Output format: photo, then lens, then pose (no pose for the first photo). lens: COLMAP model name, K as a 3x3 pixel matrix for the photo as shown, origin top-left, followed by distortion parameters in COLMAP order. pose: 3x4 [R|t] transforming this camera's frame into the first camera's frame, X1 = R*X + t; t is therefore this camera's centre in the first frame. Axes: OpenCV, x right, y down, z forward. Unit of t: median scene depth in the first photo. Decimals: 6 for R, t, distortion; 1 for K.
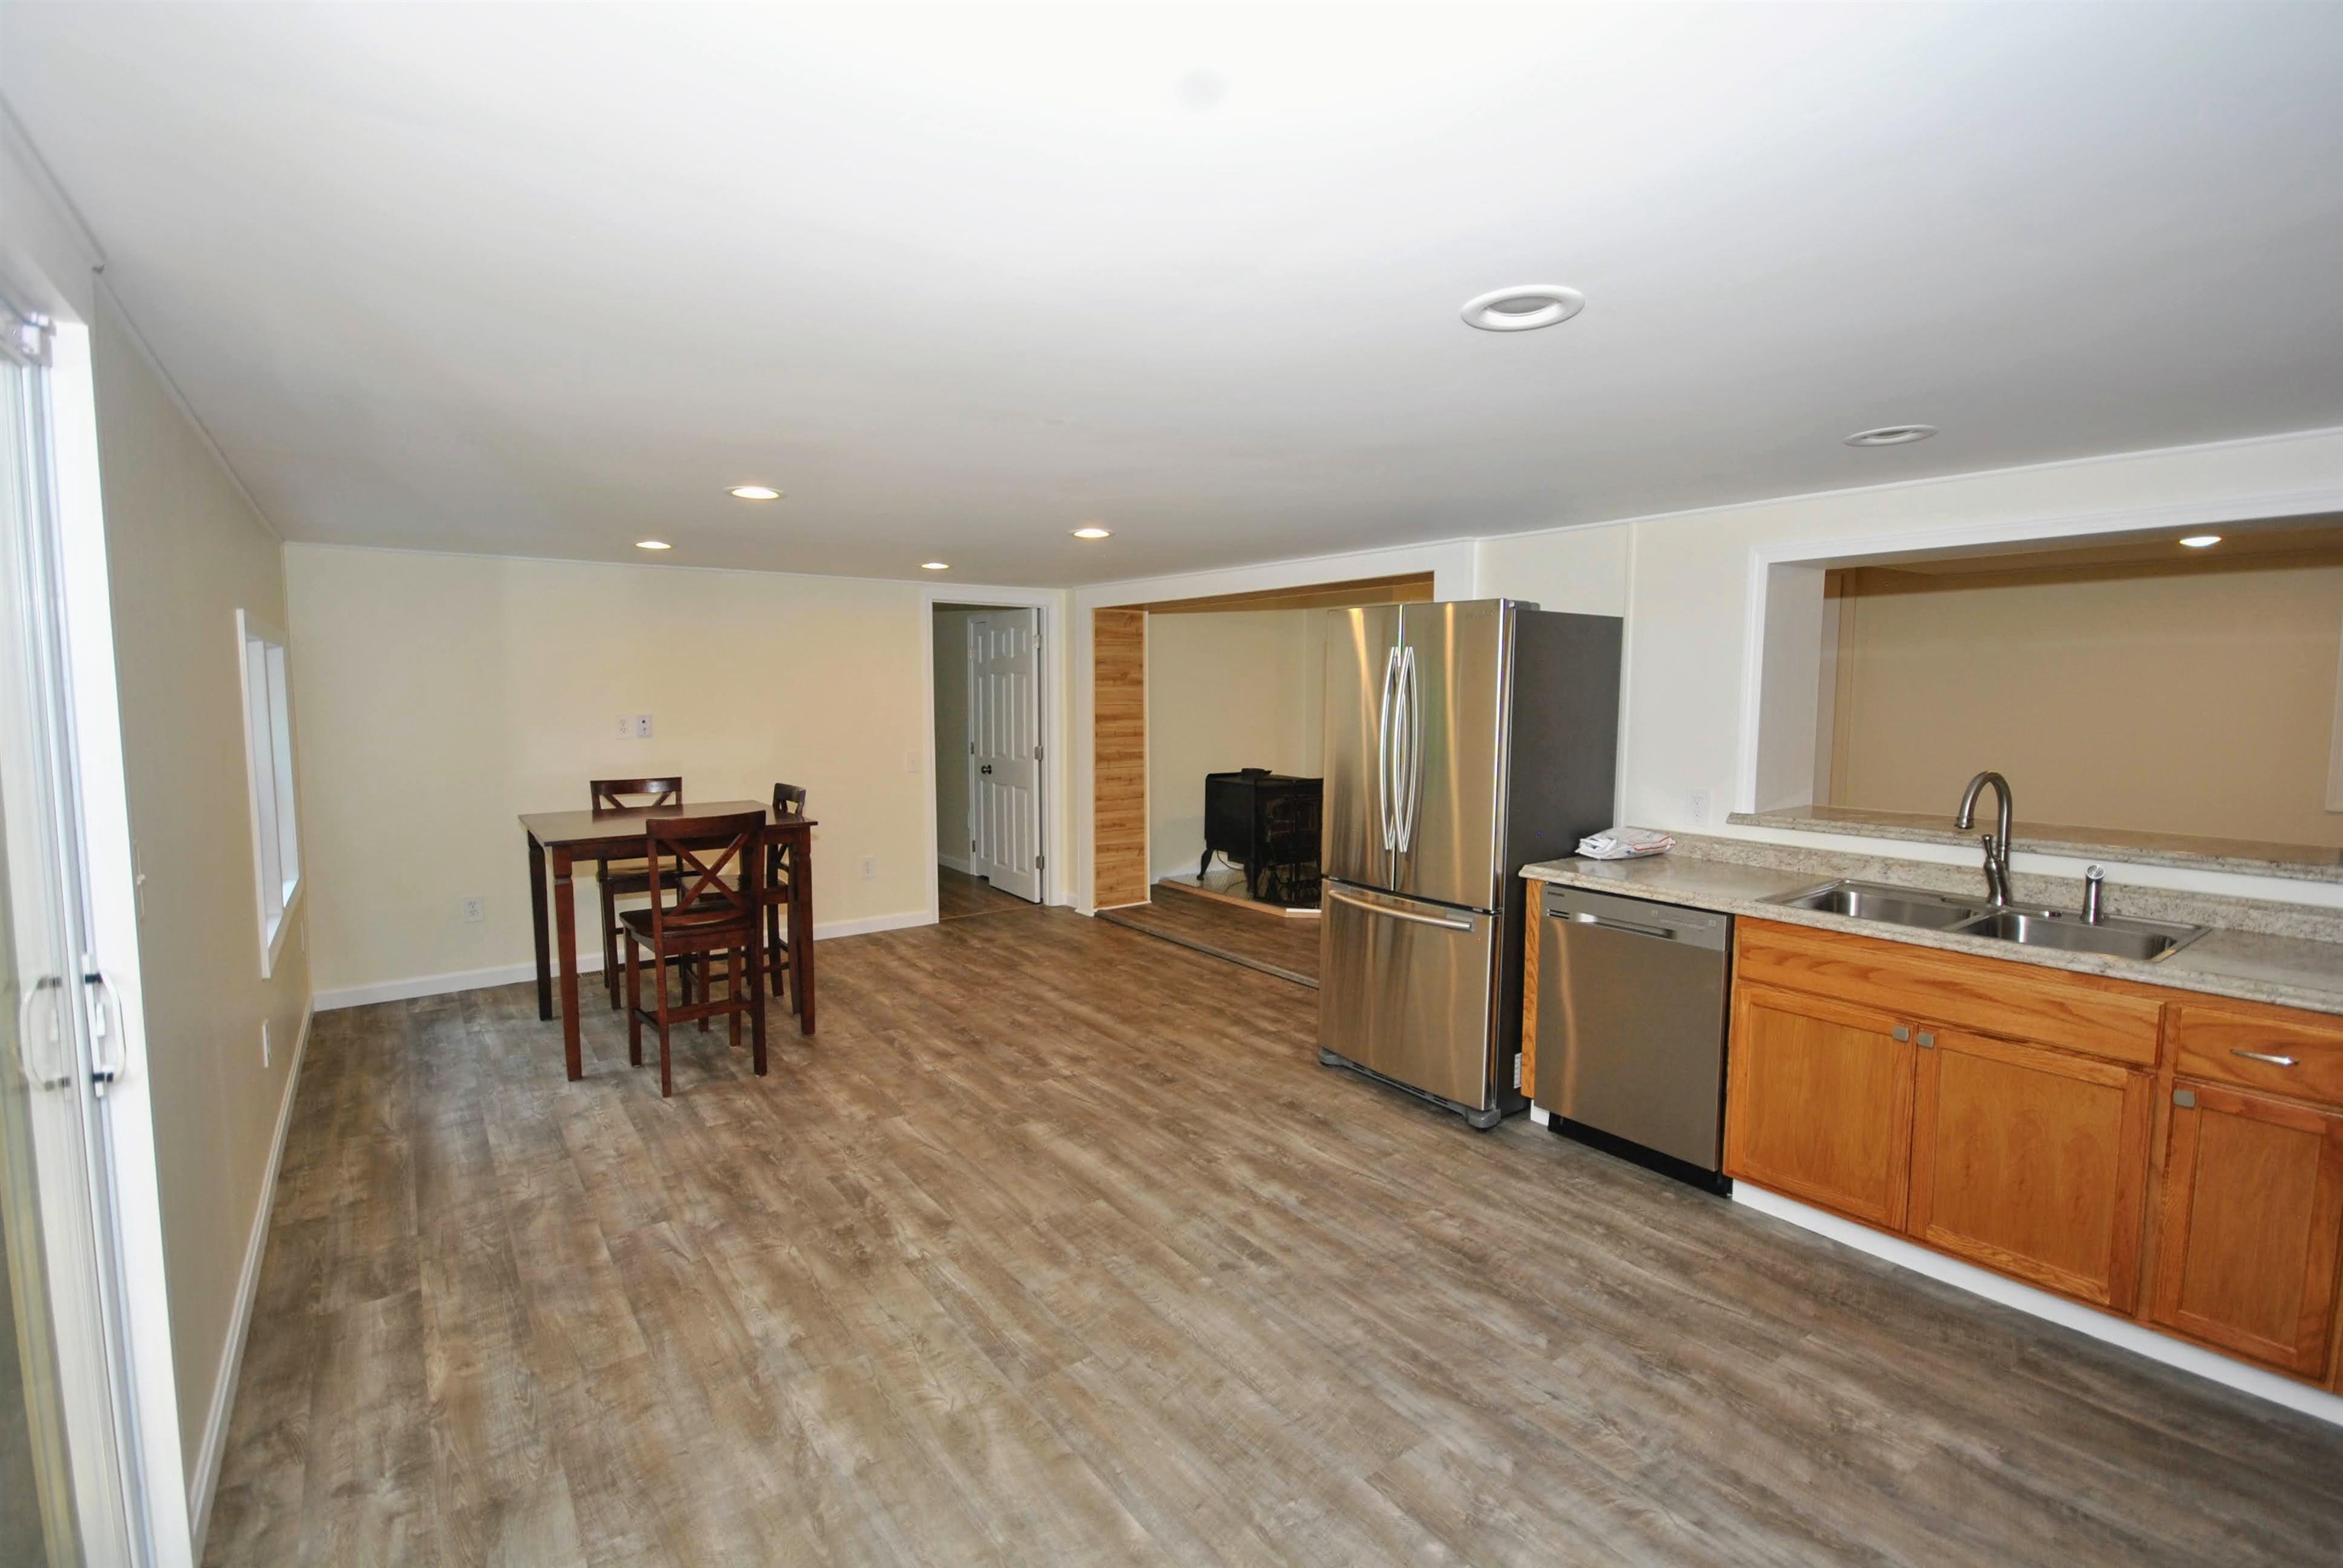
lens RADIAL K [[1067.9, 0, 1175.9], [0, 1067.9, 783.8], [0, 0, 1]] dist [0.017773, -0.013601]
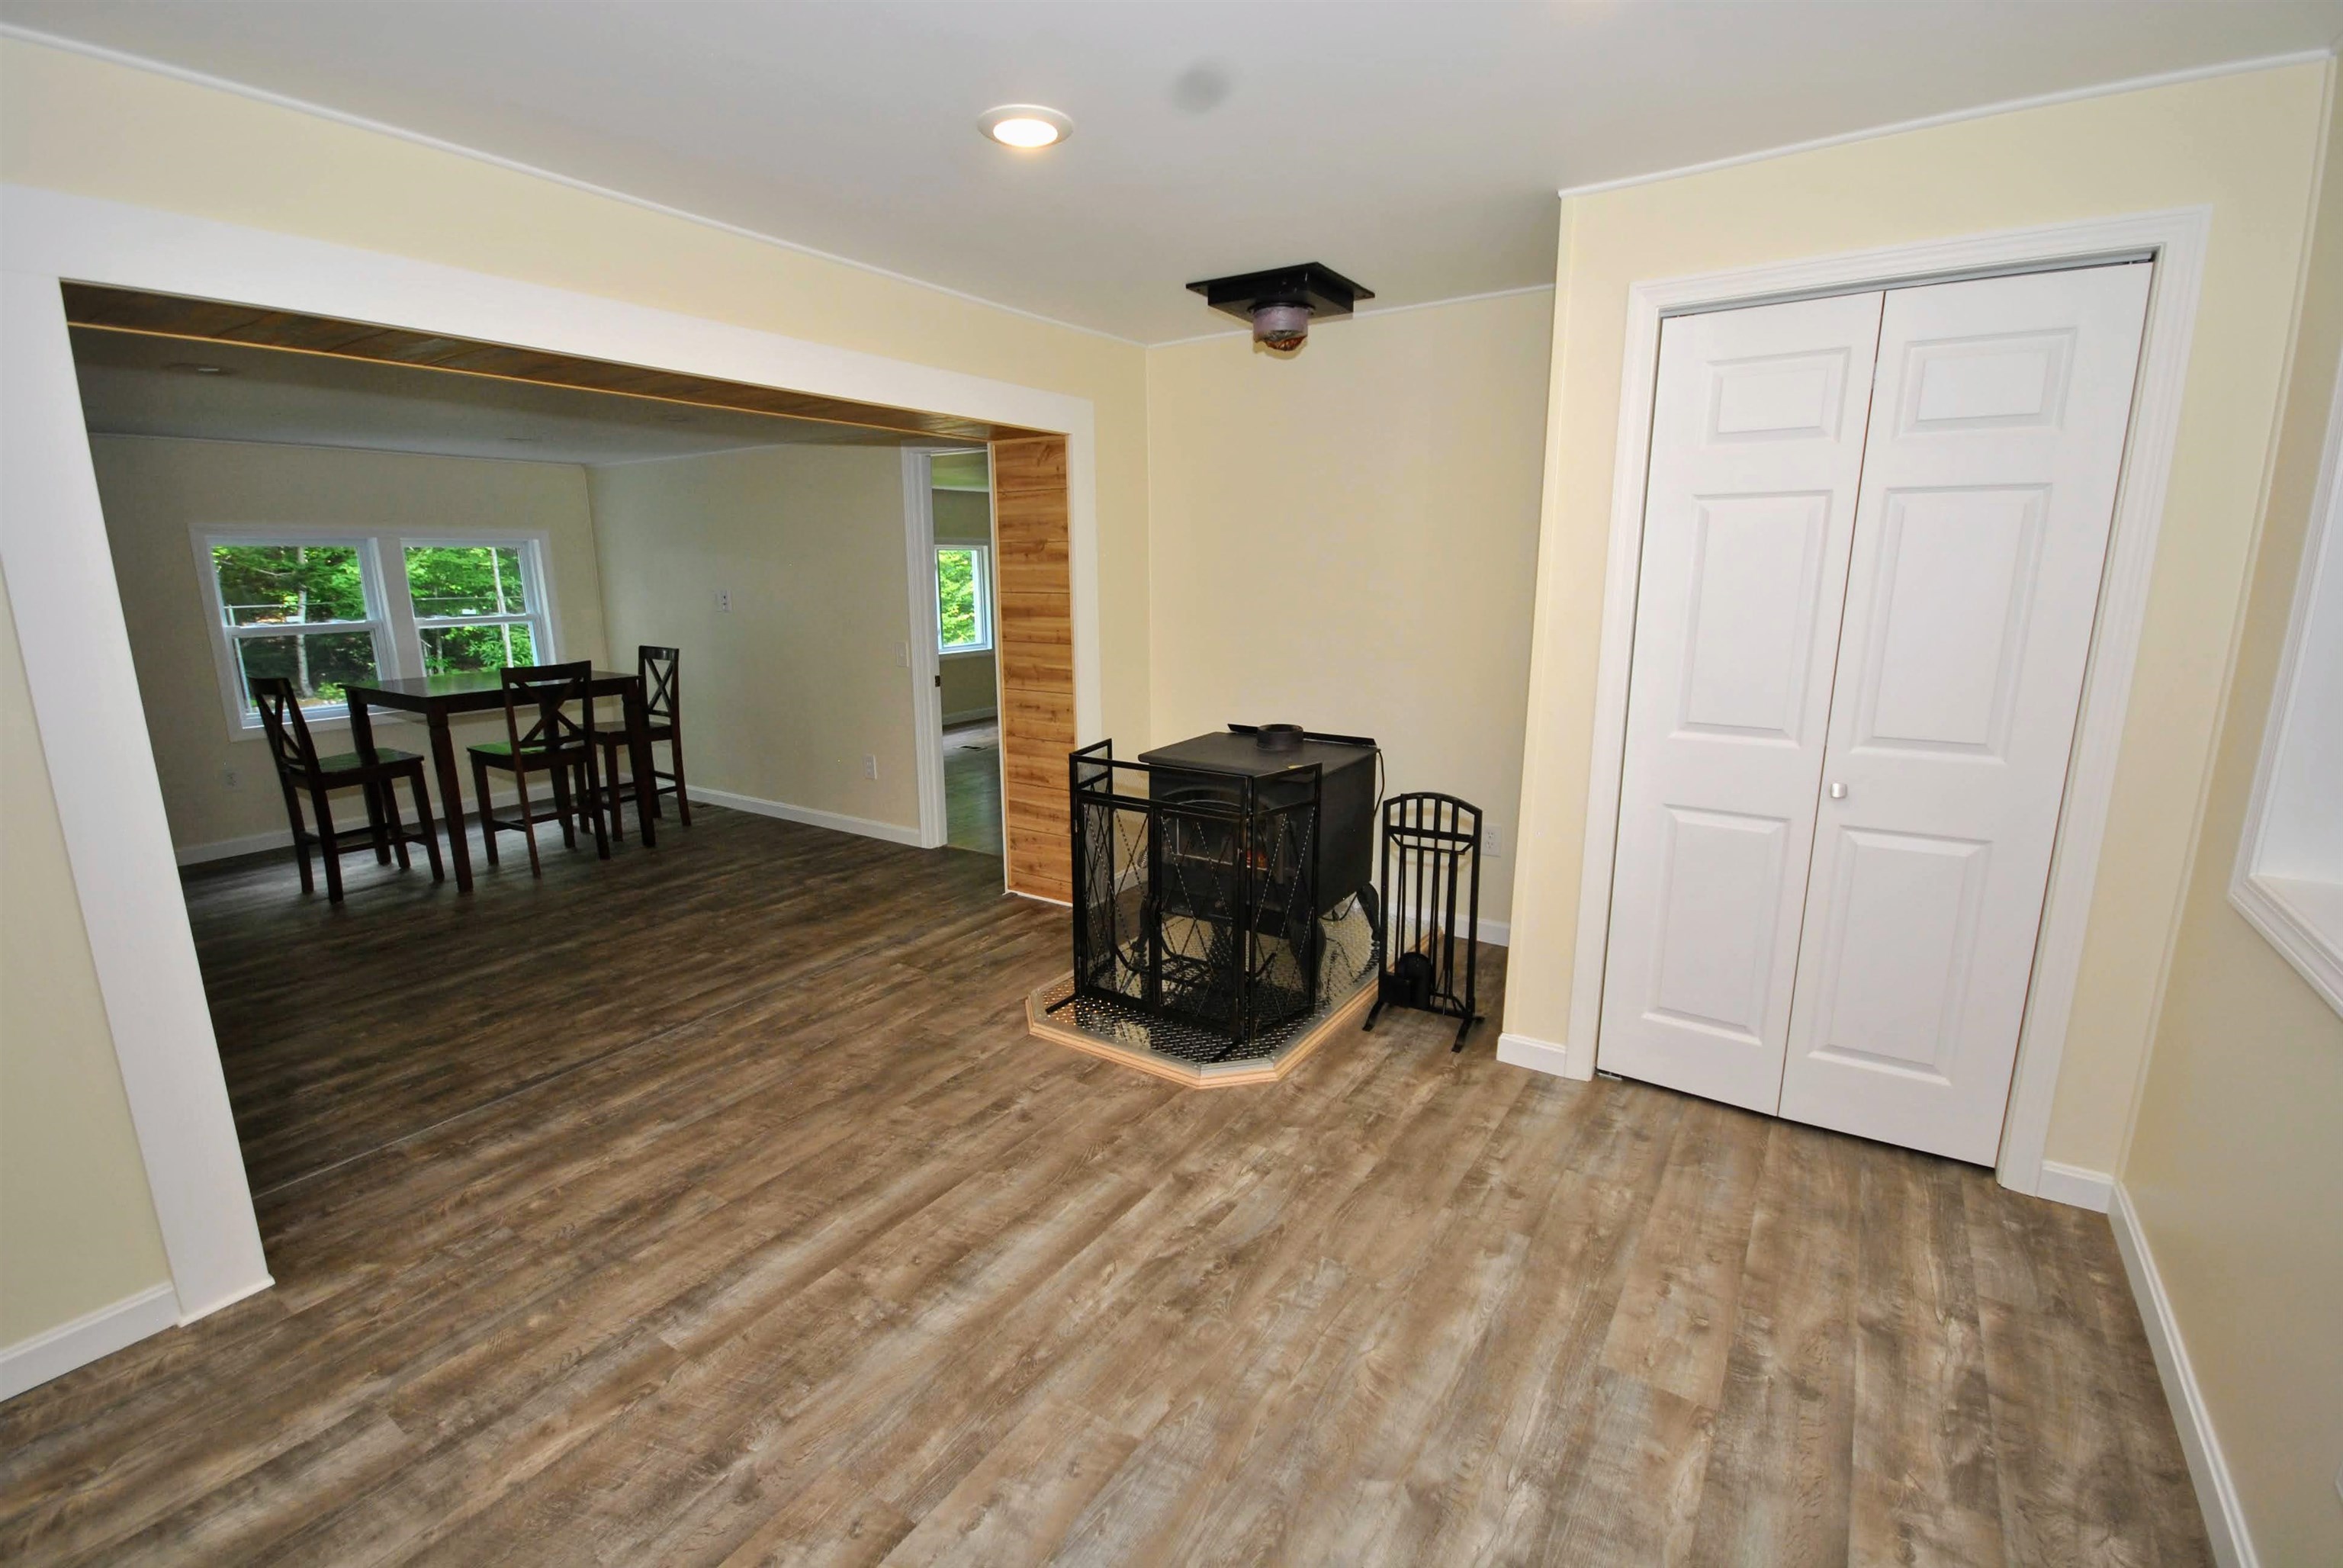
lens RADIAL K [[1027.6, 0, 1179.5], [0, 1027.6, 782.9], [0, 0, 1]] dist [0.010453, -0.012316]
pose [[0.347055, 0.196937, -0.916934, 1.144558], [-0.079356, 0.980364, 0.180525, -0.163486], [0.934482, 0.010112, 0.355868, 1.758052]]
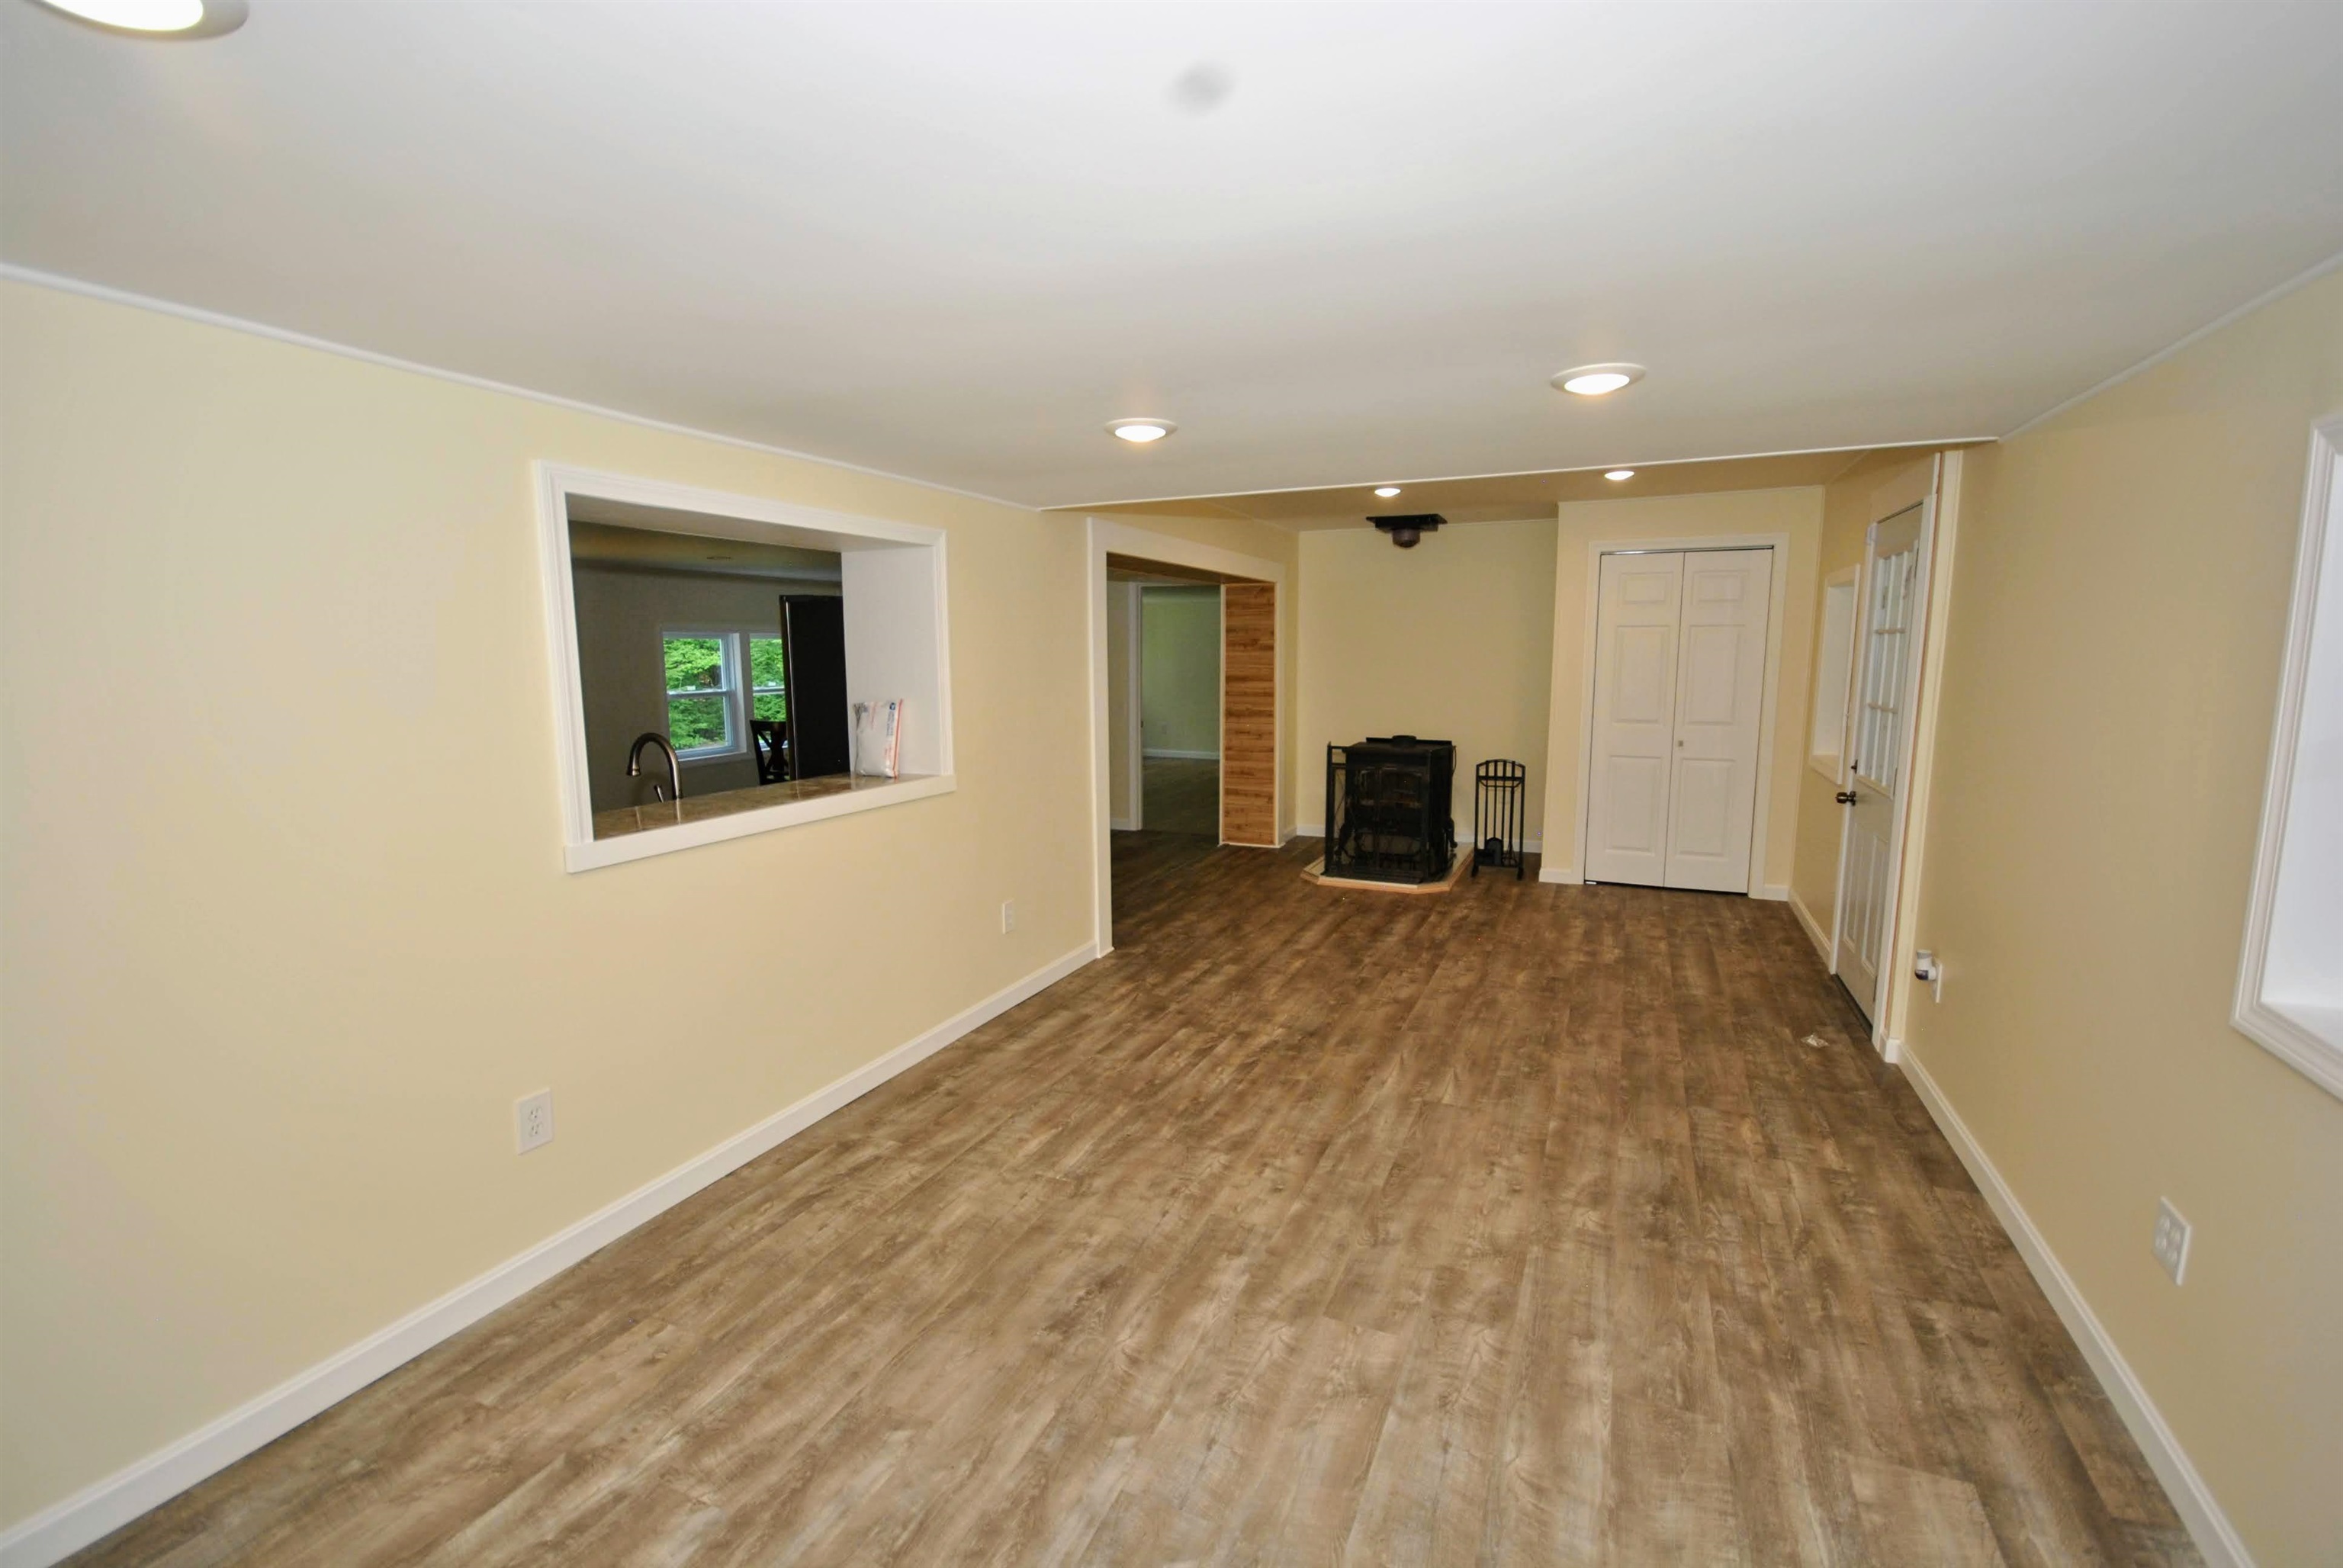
lens RADIAL K [[1028.3, 0, 1183.7], [0, 1028.3, 786.4], [0, 0, 1]] dist [-0.003626, -0.000048]
pose [[0.506324, 0.117691, -0.854274, 1.751195], [-0.074110, 0.992917, 0.092867, -0.091693], [0.859153, 0.016289, 0.511460, 0.779008]]
